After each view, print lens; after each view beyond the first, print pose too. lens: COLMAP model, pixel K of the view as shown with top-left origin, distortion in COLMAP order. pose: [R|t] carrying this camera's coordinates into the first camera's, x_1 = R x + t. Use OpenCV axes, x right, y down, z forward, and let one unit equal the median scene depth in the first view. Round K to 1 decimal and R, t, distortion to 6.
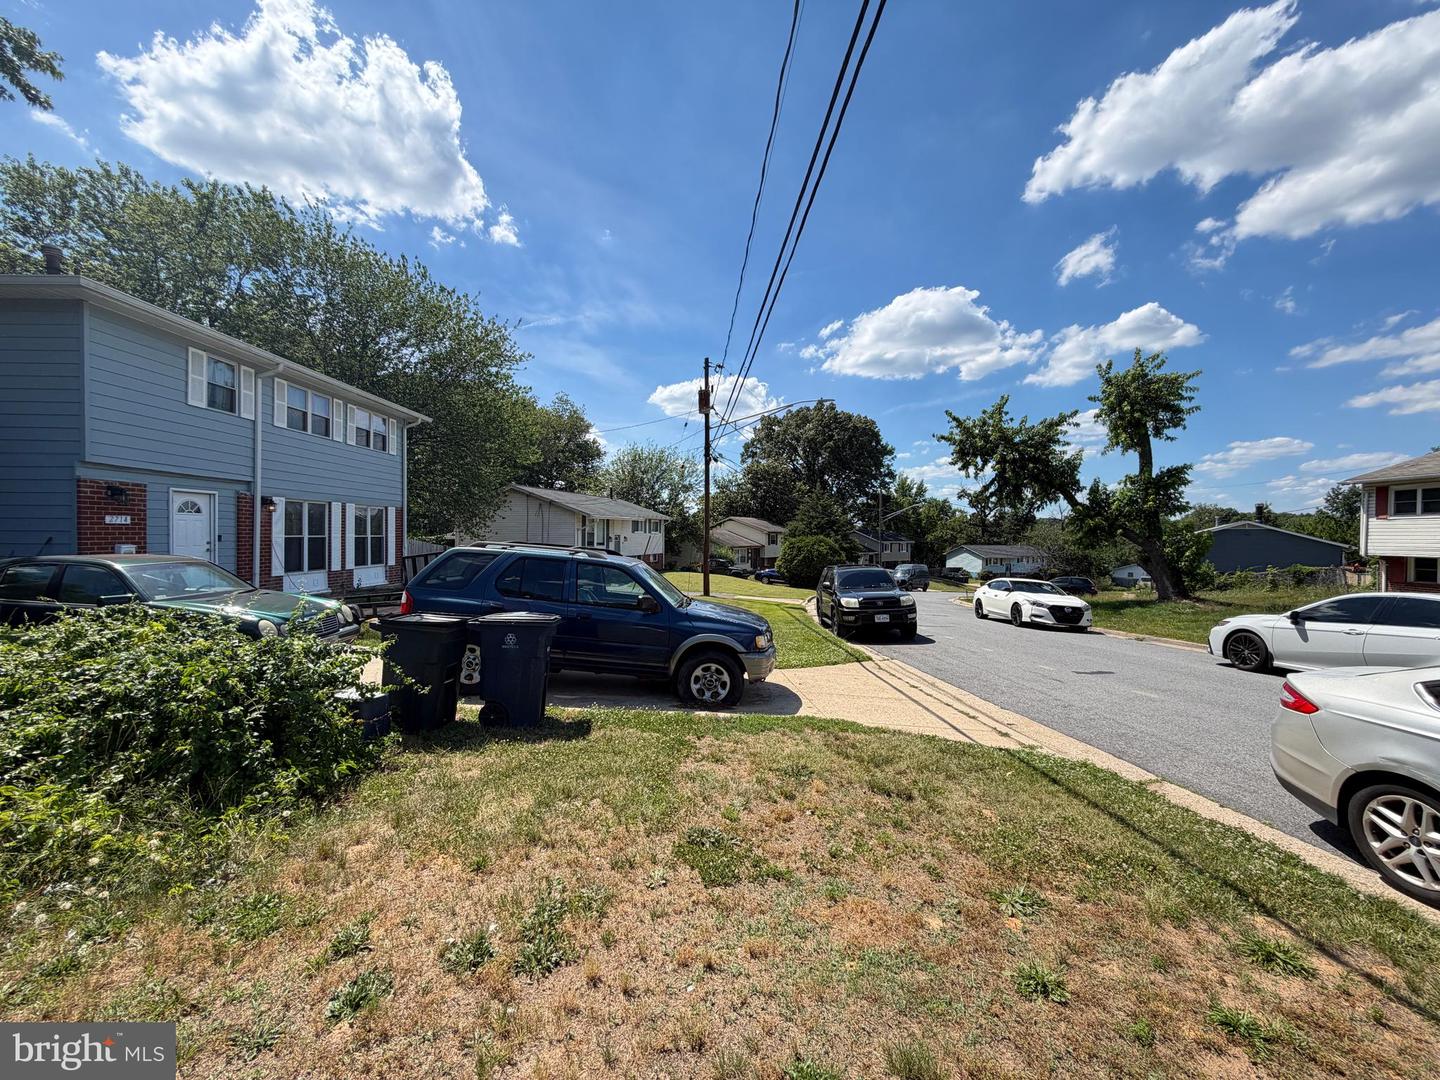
lens RADIAL K [[573.9, 0, 718.9], [0, 573.9, 545.5], [0, 0, 1]] dist [-0.002355, -0.000837]
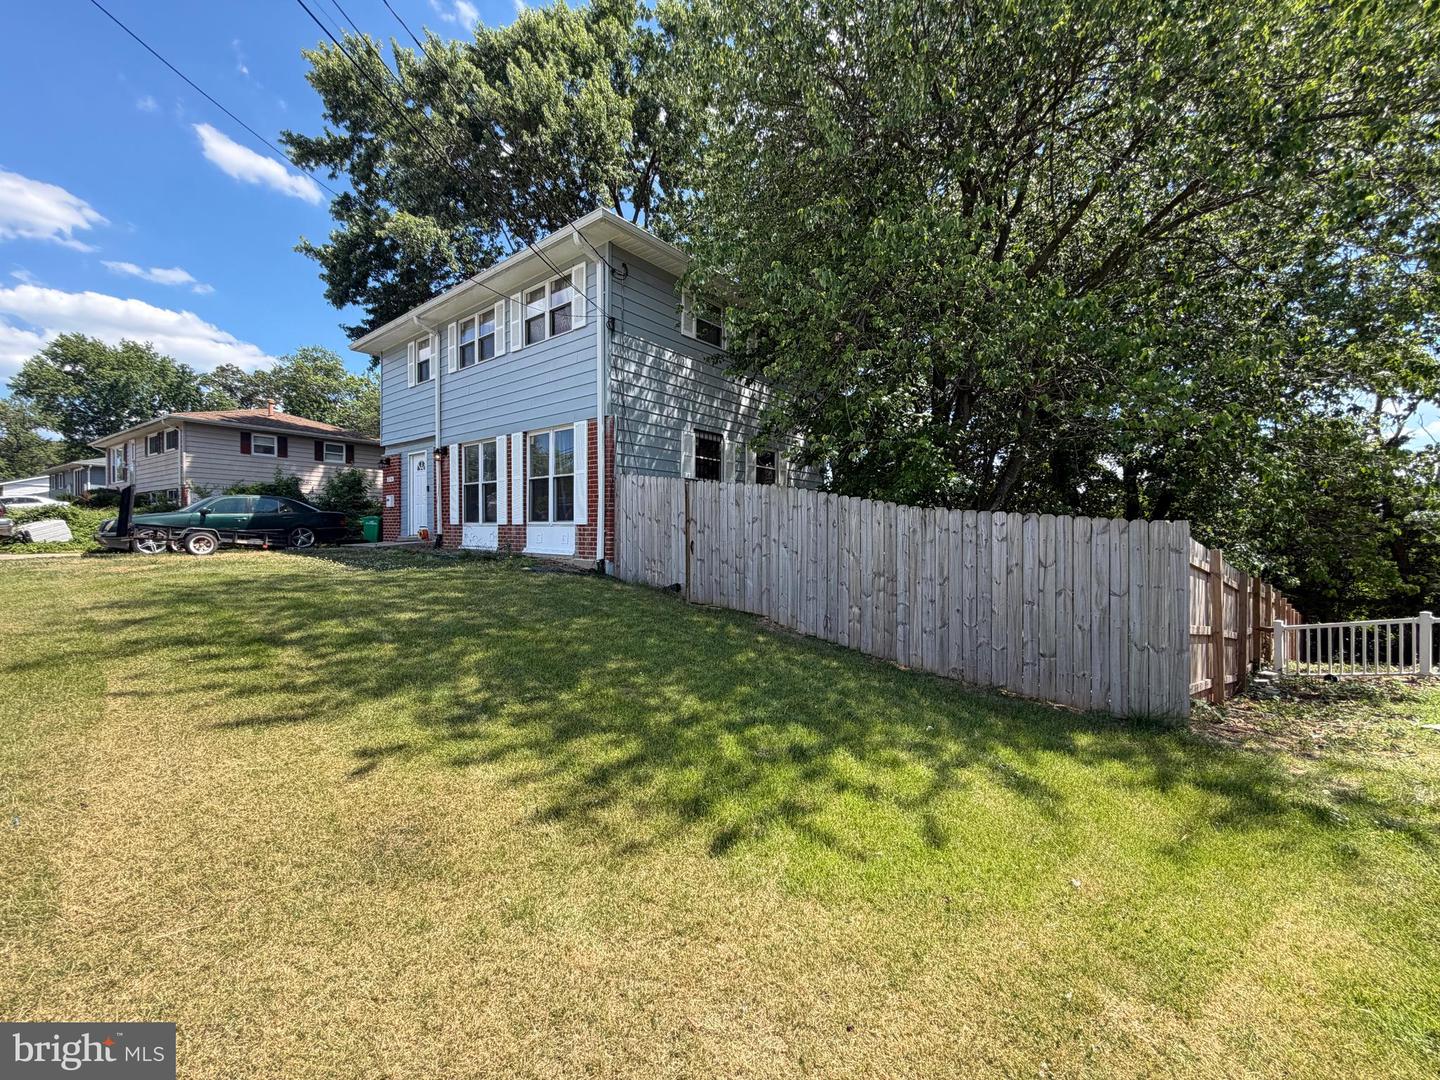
lens RADIAL K [[573.9, 0, 713.1], [0, 573.9, 531.6], [0, 0, 1]] dist [-0.002355, -0.000837]
pose [[-0.640443, -0.002477, -0.768002, -0.298640], [-0.020782, 0.999685, 0.014106, 0.042889], [0.767725, 0.024995, -0.640292, 2.002745]]
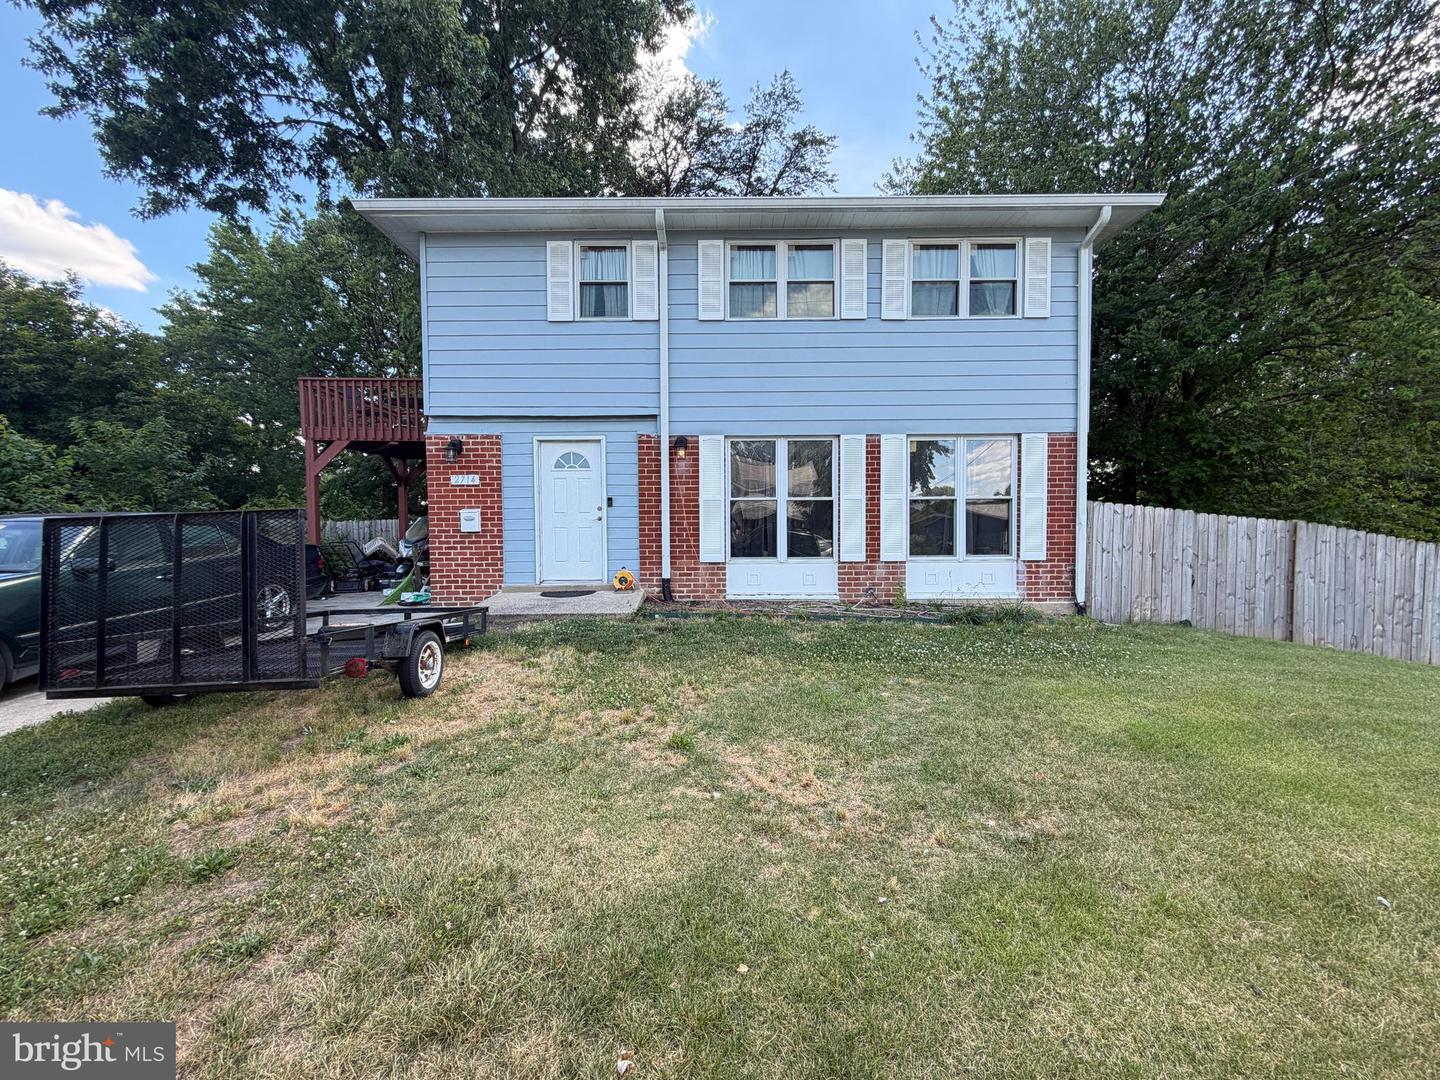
lens RADIAL K [[573.9, 0, 713.0], [0, 573.9, 537.3], [0, 0, 1]] dist [-0.002355, -0.000837]
pose [[-0.004993, 0.031086, -0.999504, -0.147697], [-0.010428, 0.999461, 0.031137, 0.006955], [0.999933, 0.010579, -0.004666, 1.017775]]
